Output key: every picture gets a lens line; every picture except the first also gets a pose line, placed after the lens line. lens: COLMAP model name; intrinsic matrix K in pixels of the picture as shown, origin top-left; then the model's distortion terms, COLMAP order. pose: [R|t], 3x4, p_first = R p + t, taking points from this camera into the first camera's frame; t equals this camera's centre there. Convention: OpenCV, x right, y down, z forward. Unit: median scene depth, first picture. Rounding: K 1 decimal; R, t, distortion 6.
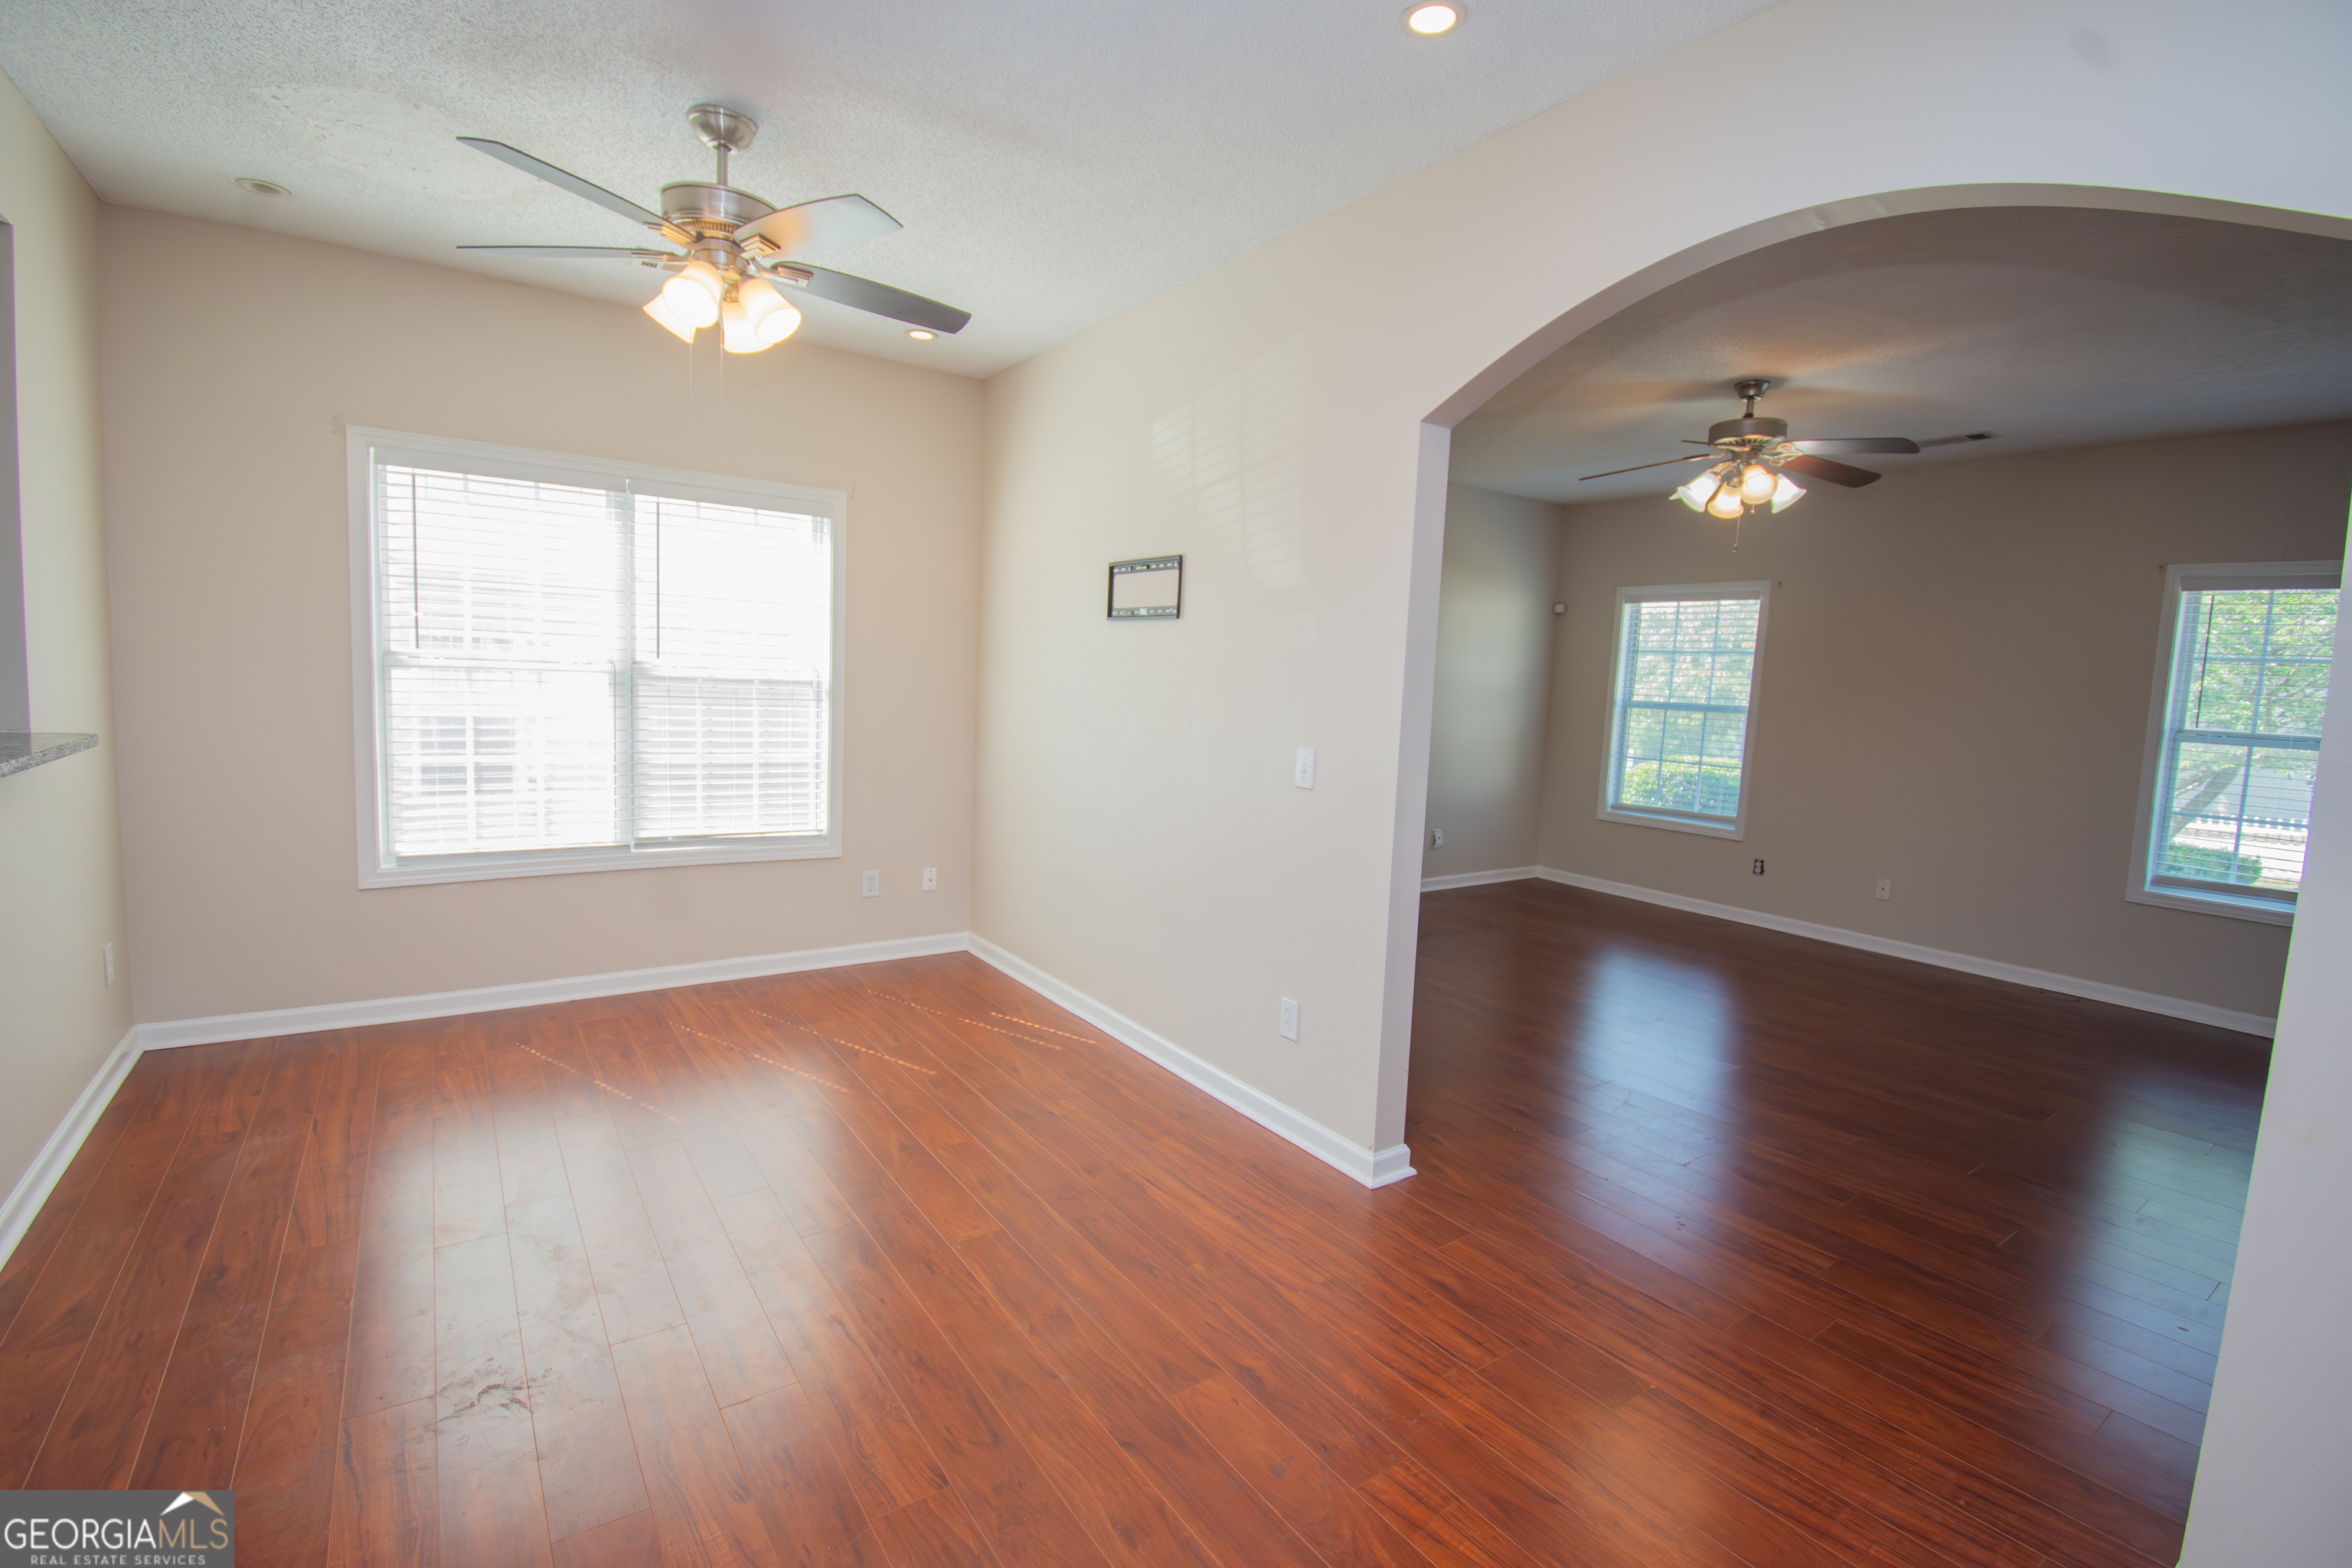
lens RADIAL K [[1023.9, 0, 1201.7], [0, 1023.9, 785.7], [0, 0, 1]] dist [0.000457, -0.018583]
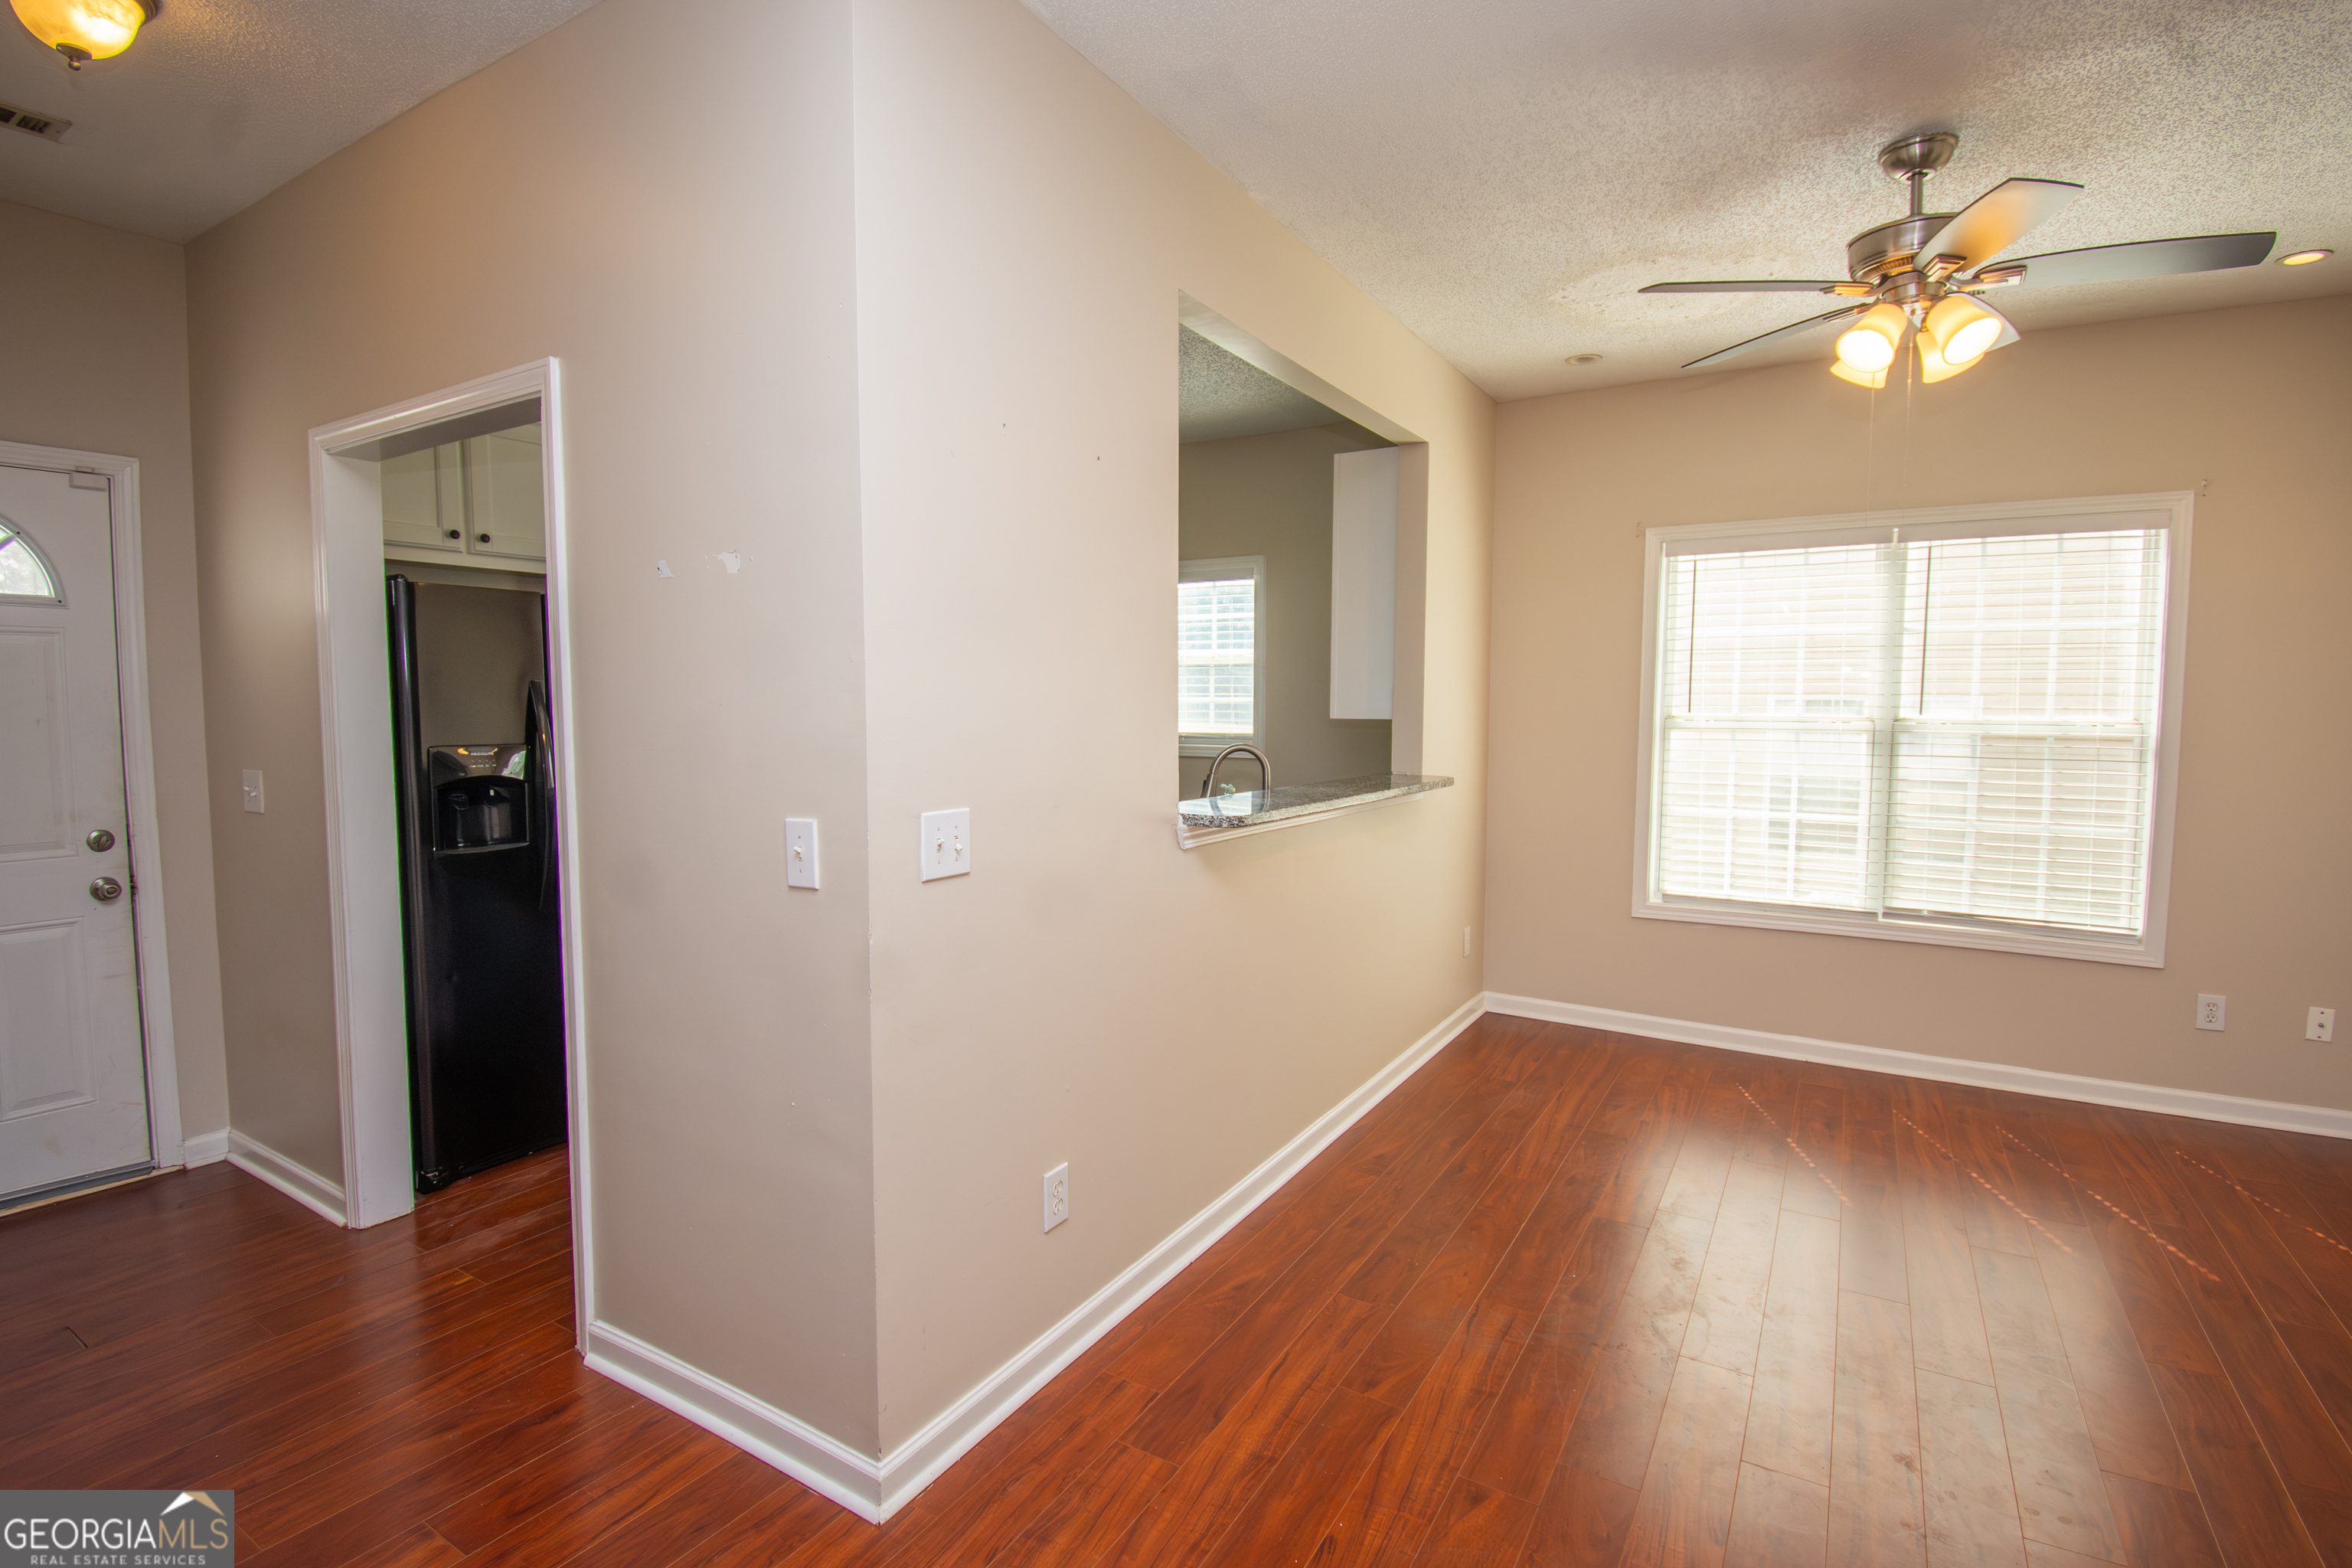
lens RADIAL K [[1079.7, 0, 1180.7], [0, 1079.7, 777.6], [0, 0, 1]] dist [0.018201, -0.022789]
pose [[0.388720, 0.020037, -0.921138, 0.118648], [-0.086883, 0.996106, -0.014997, 0.005118], [0.917250, 0.085861, 0.388947, 0.013335]]
